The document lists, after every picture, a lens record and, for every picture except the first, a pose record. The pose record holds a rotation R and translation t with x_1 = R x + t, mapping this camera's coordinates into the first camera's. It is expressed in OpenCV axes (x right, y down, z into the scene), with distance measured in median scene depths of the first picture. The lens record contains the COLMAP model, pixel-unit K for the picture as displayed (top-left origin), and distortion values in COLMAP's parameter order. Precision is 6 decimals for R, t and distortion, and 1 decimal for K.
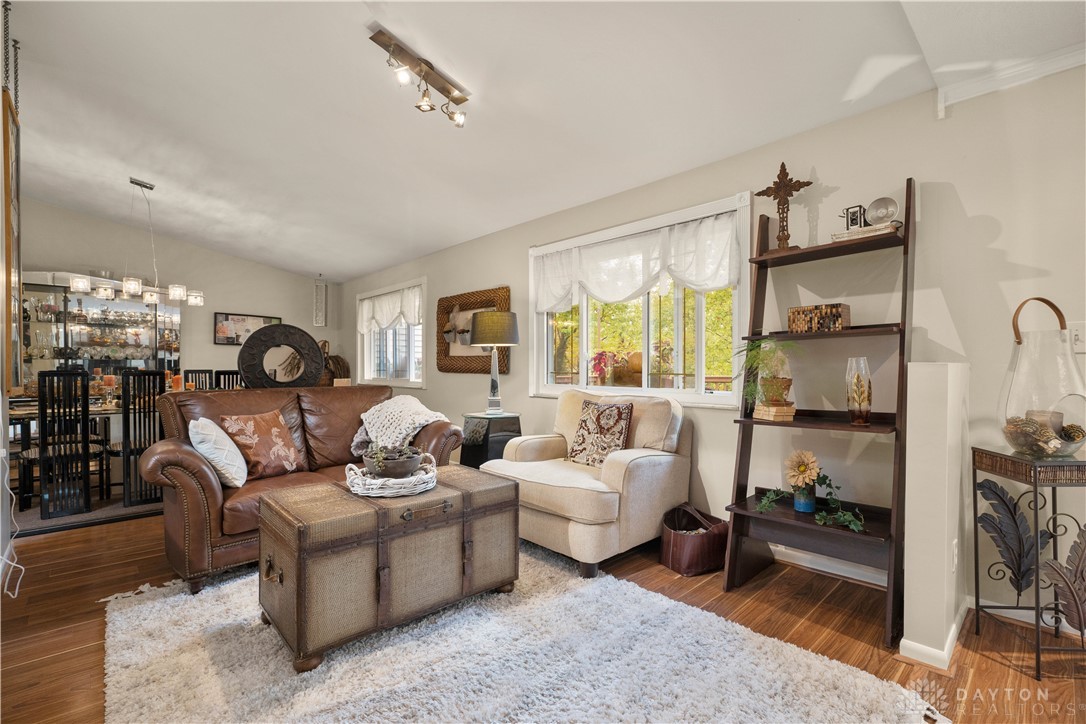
lens RADIAL K [[485.1, 0, 534.1], [0, 485.1, 376.8], [0, 0, 1]] dist [-0.005445, 0.001199]
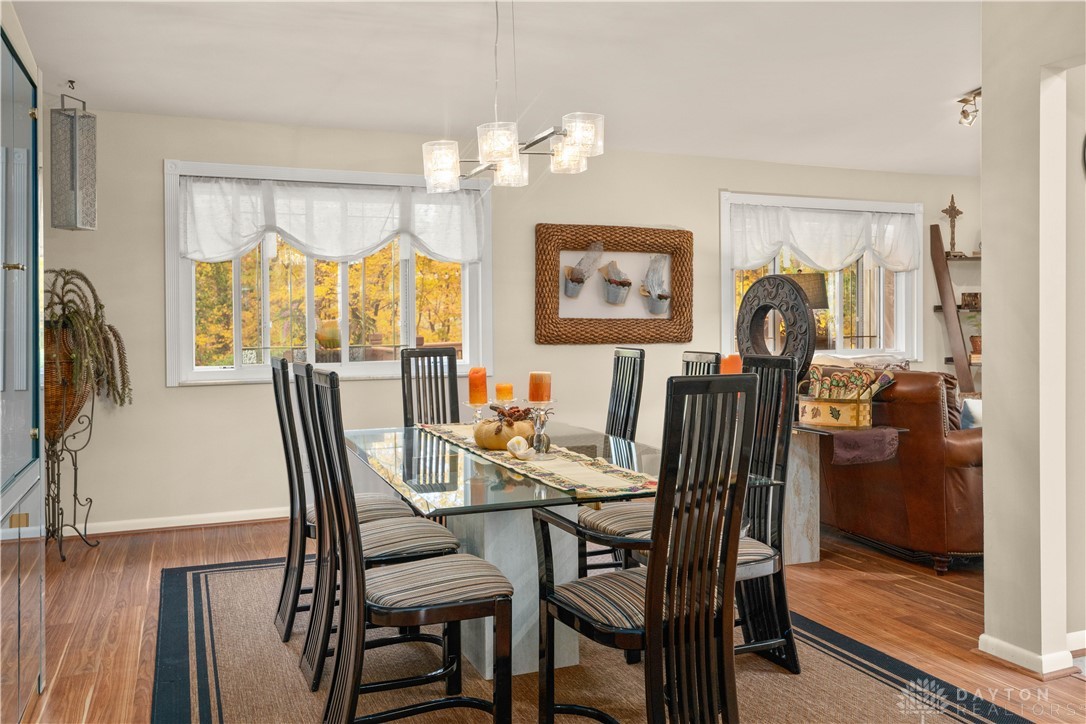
lens RADIAL K [[873.6, 0, 547.0], [0, 873.6, 359.9], [0, 0, 1]] dist [-0.012213, 0.012933]
pose [[0.338886, -0.032702, 0.940259, -2.138306], [0.035680, 0.999124, 0.021890, -0.024859], [-0.940151, 0.026130, 0.339756, 1.085677]]
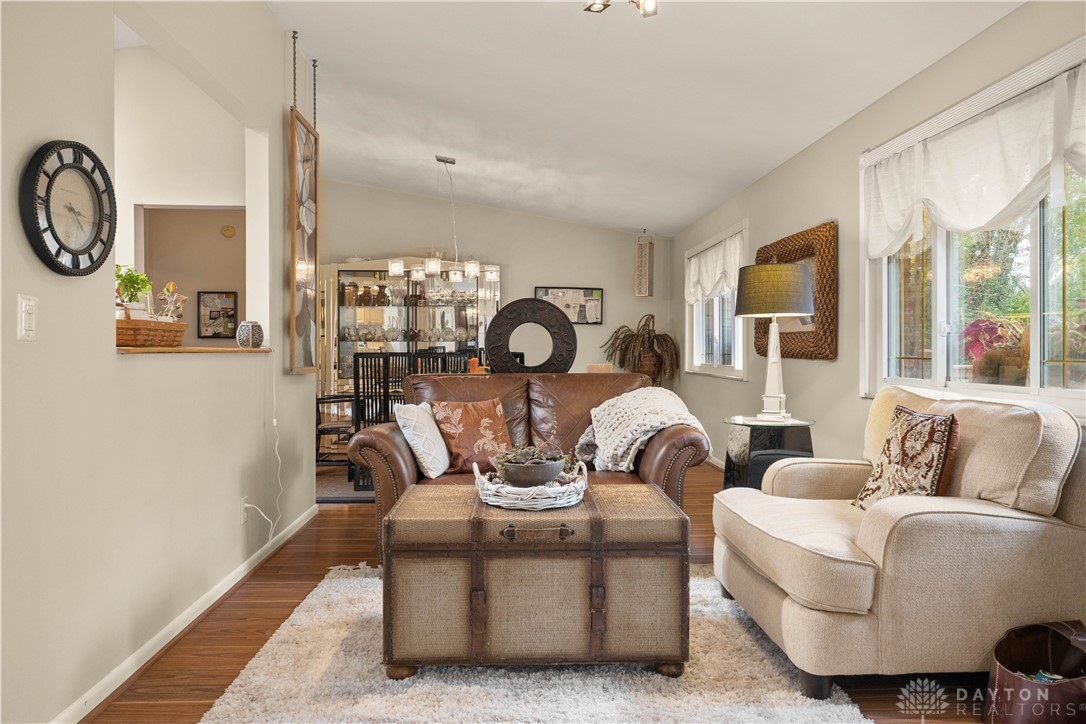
lens RADIAL K [[694.7, 0, 538.6], [0, 694.7, 357.2], [0, 0, 1]] dist [-0.016685, 0.008161]
pose [[0.760770, 0.006626, -0.648988, 0.350063], [-0.012165, 0.999918, -0.004051, -0.000941], [0.648908, 0.010977, 0.760788, 0.101944]]
